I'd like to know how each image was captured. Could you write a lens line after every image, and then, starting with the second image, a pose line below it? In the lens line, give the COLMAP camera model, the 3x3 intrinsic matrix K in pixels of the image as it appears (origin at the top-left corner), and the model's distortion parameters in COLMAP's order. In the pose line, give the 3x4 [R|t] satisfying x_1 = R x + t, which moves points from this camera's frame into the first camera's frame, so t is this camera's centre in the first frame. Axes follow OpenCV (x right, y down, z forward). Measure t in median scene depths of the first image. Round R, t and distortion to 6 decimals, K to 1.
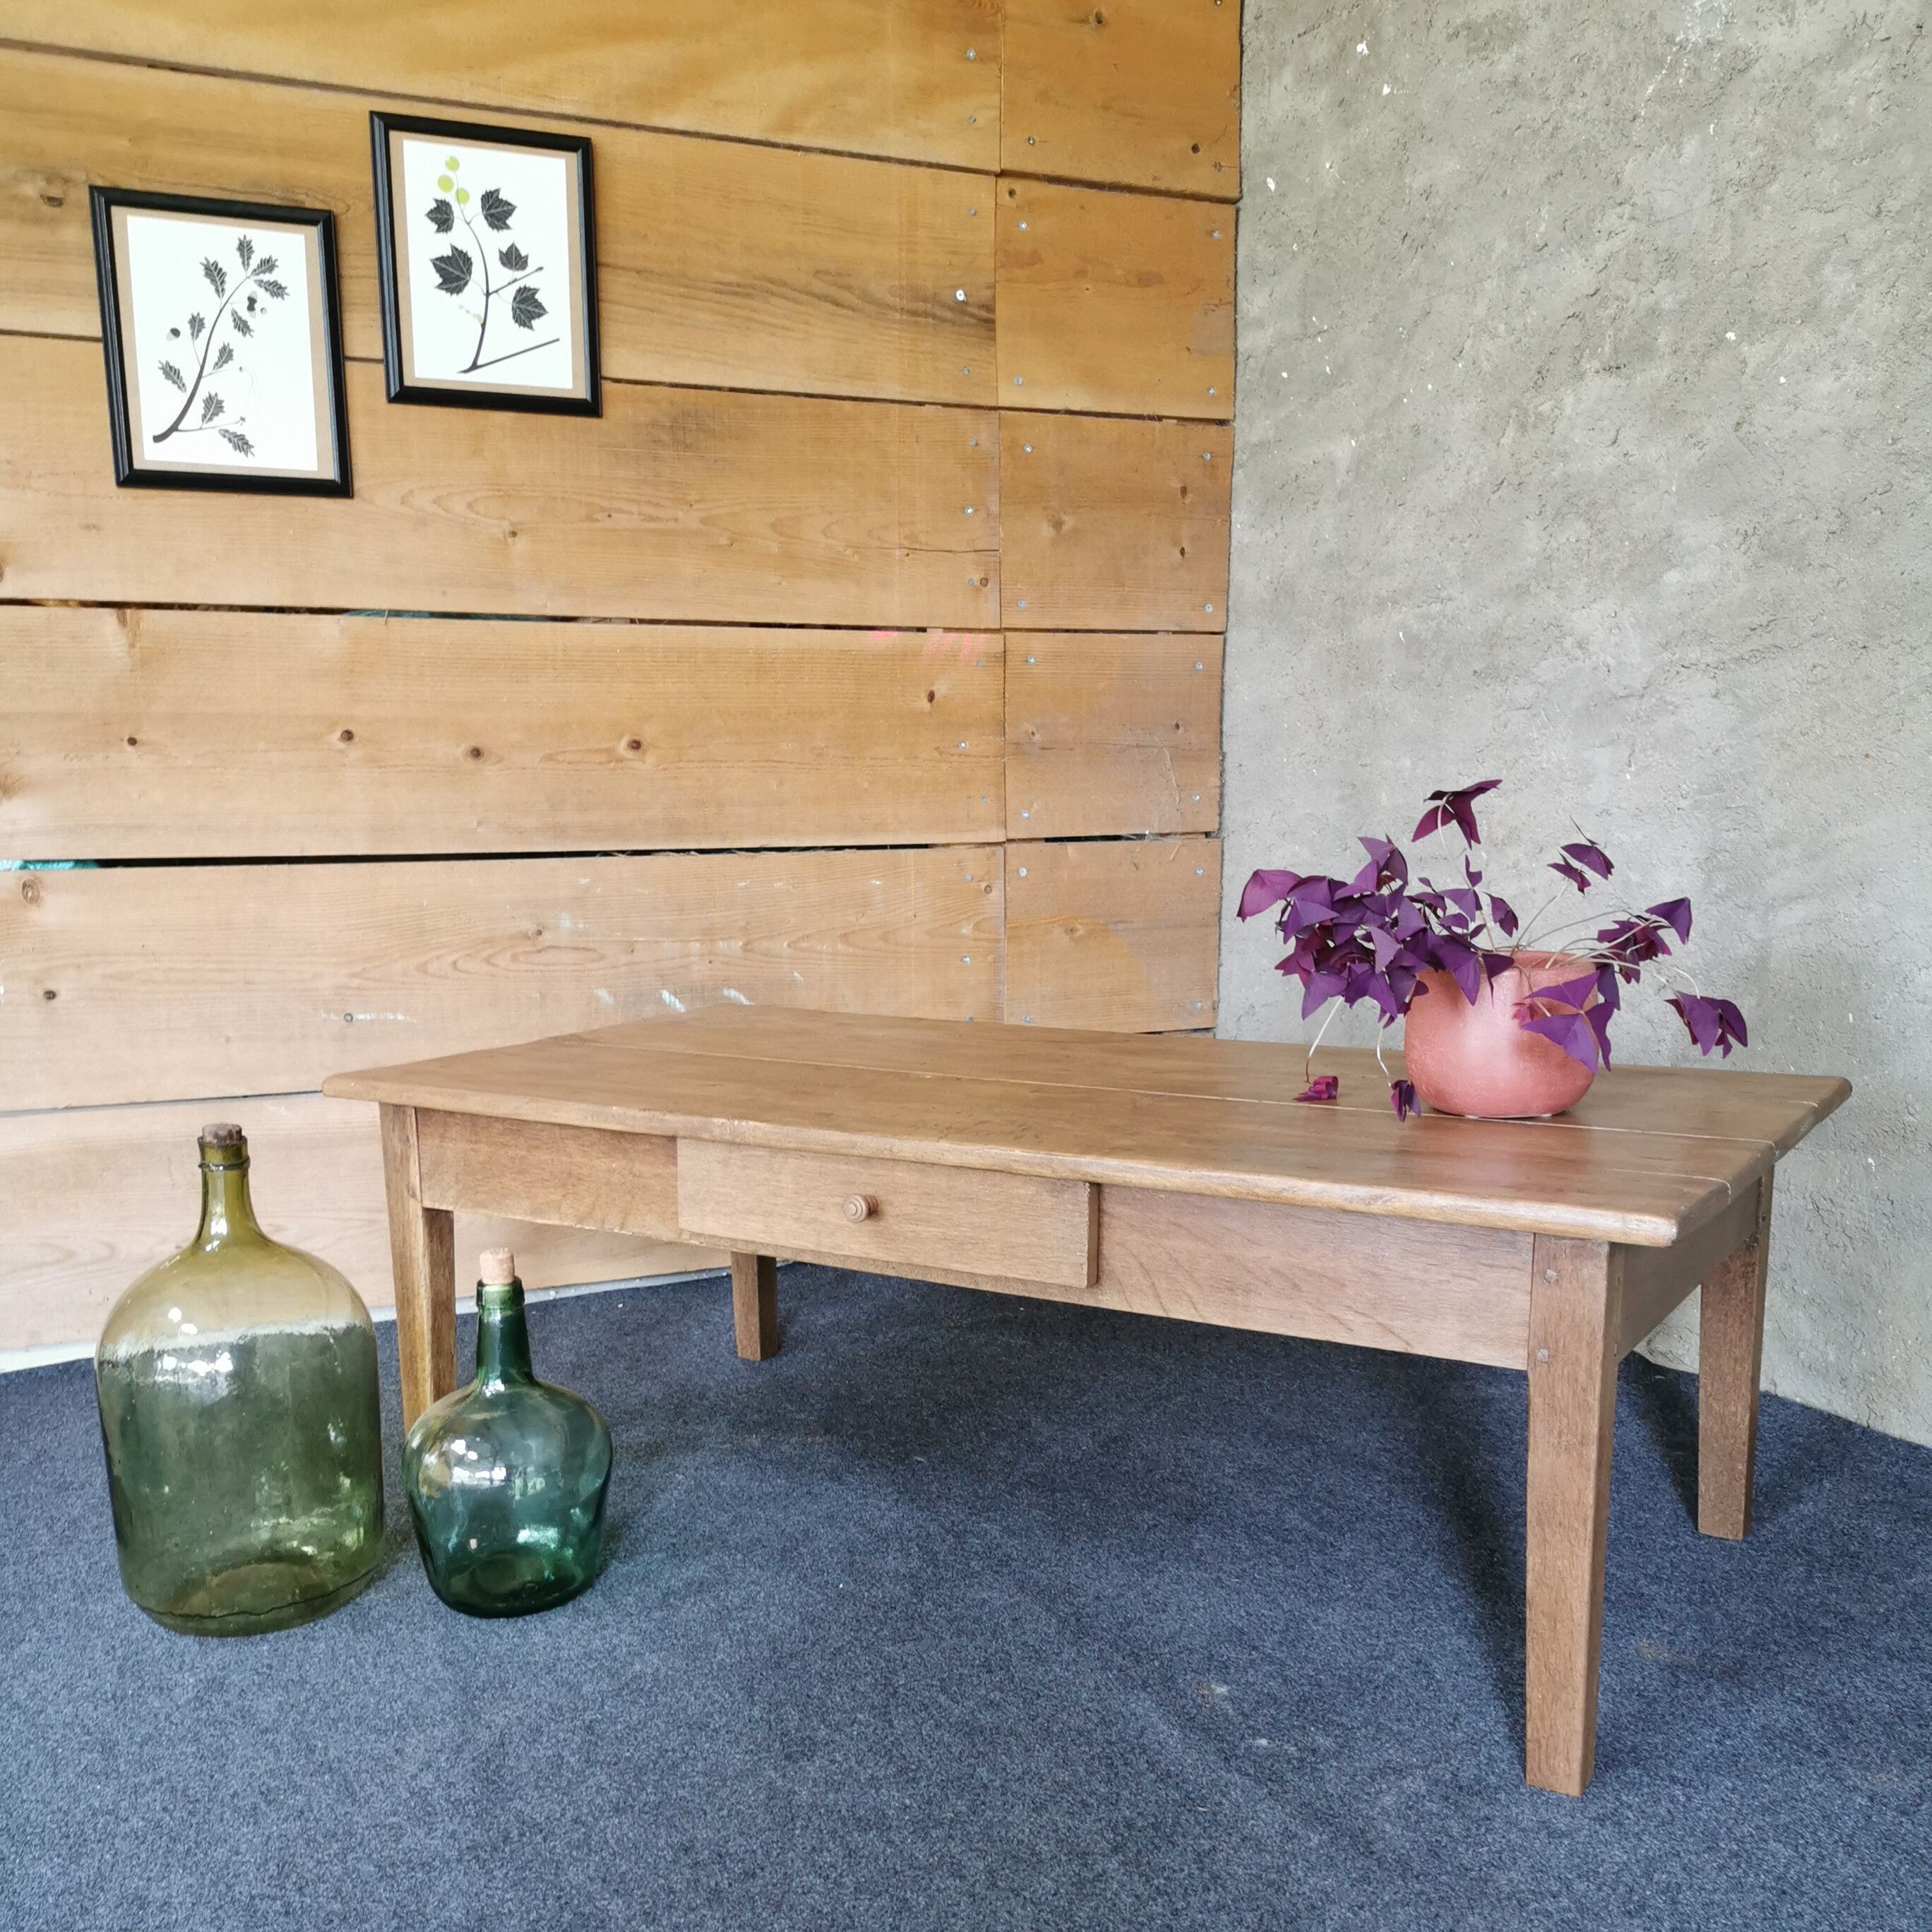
lens RADIAL K [[1981.5, 0, 938.4], [0, 1981.5, 1140.3], [0, 0, 1]] dist [0.043388, -0.024415]
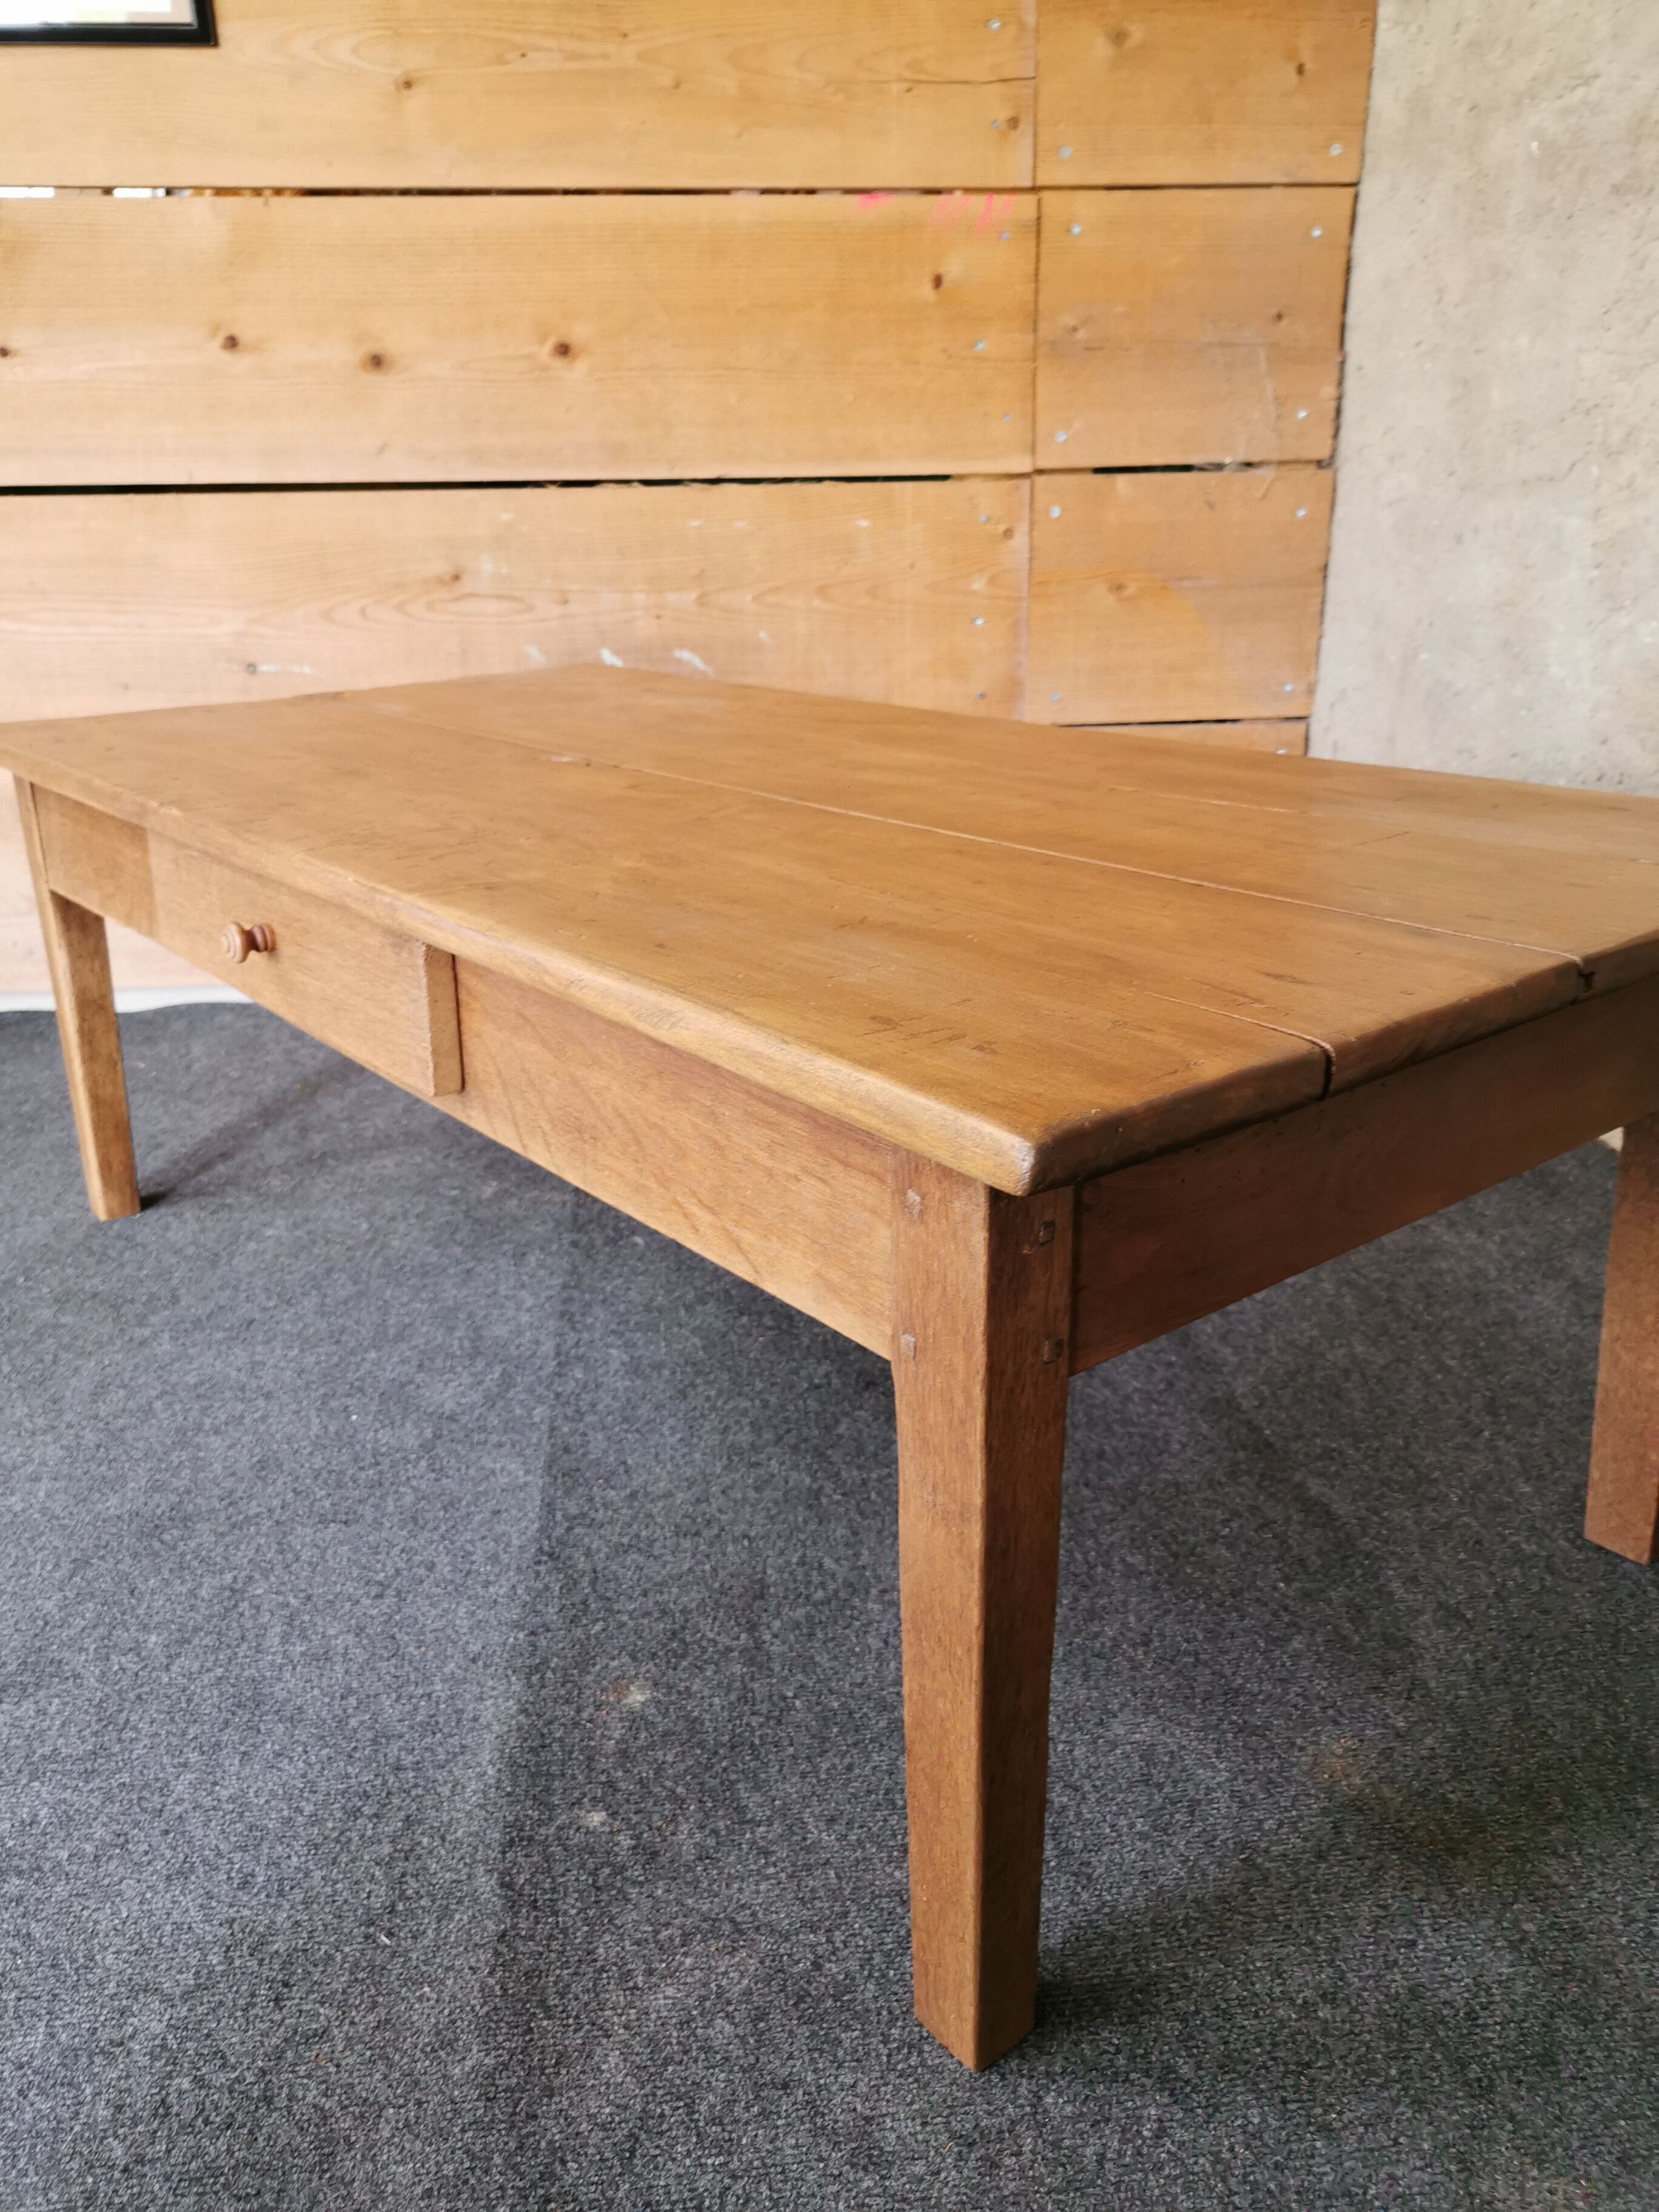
lens RADIAL K [[1713.6, 0, 817.6], [0, 1713.6, 1098.2], [0, 0, 1]] dist [0.040245, -0.051817]
pose [[0.944966, 0.104173, -0.310140, 0.256515], [-0.051652, 0.983568, 0.172991, -0.020443], [0.323065, -0.147452, 0.934819, 0.357298]]
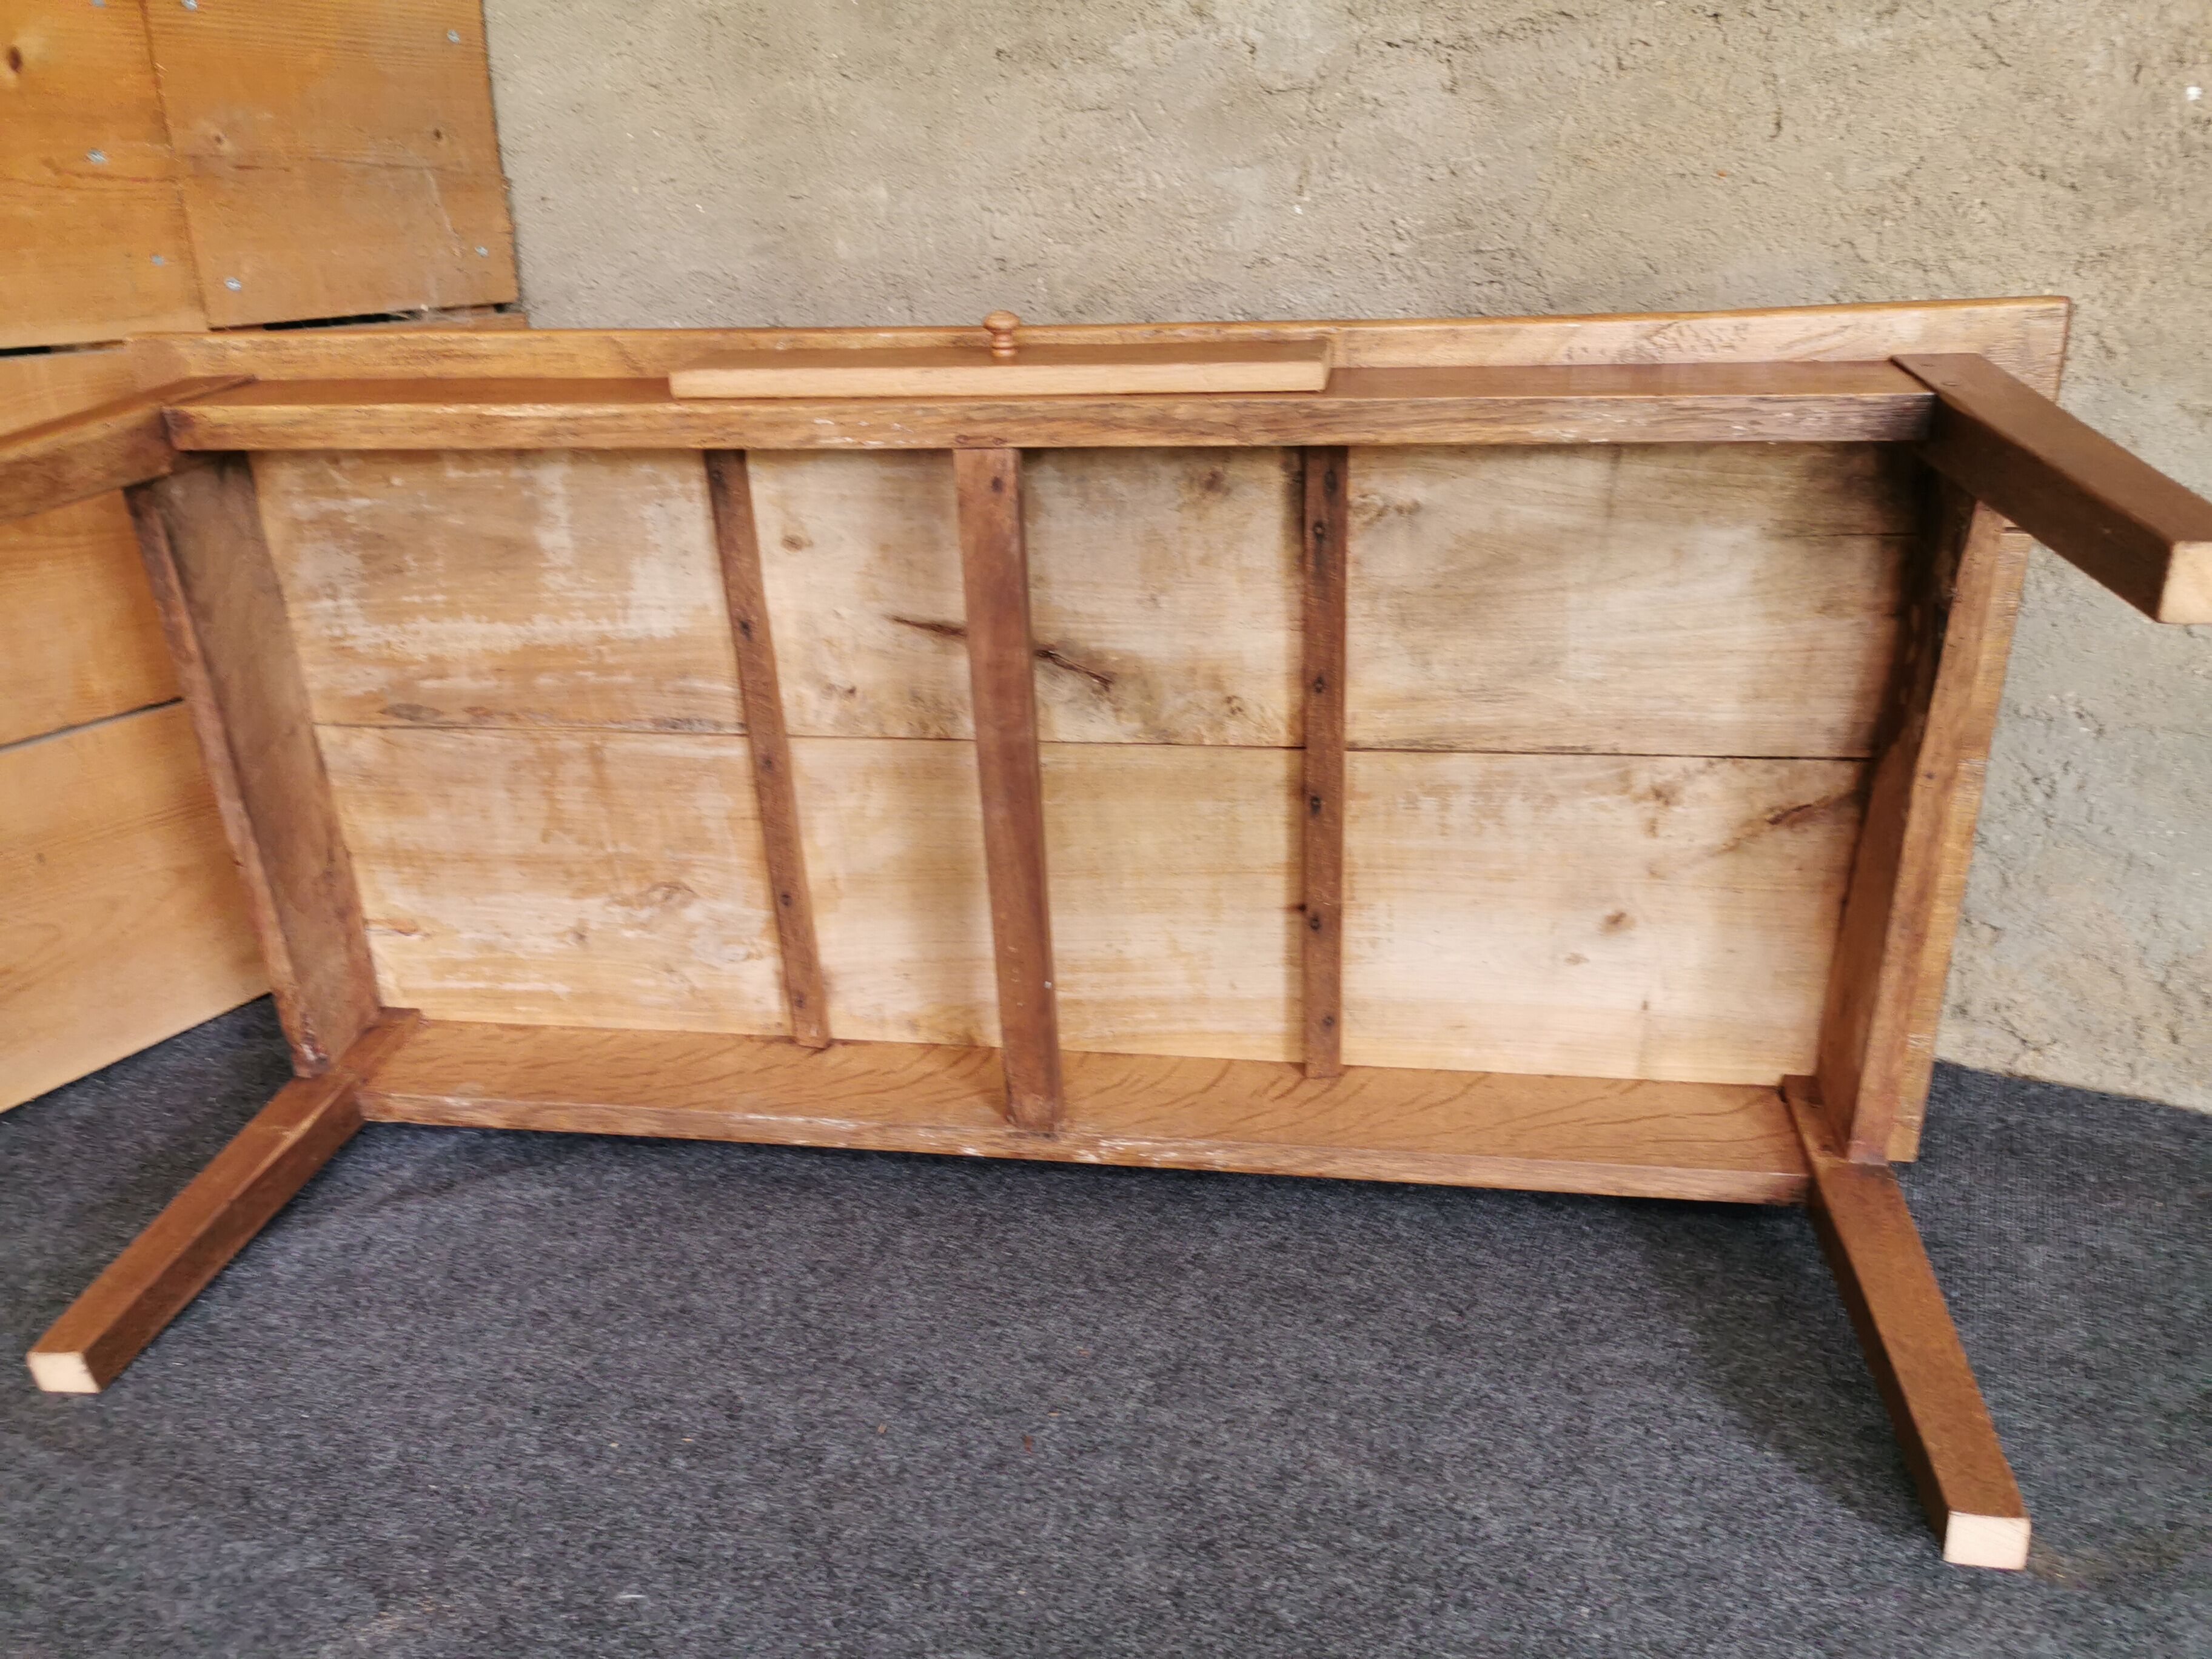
lens RADIAL K [[1687.5, 0, 1090.8], [0, 1687.5, 828.1], [0, 0, 1]] dist [0.032098, -0.011514]
pose [[0.772019, -0.224290, 0.594711, -0.127527], [0.126049, 0.971112, 0.202617, -0.101483], [-0.622975, -0.081462, 0.777988, 0.566377]]
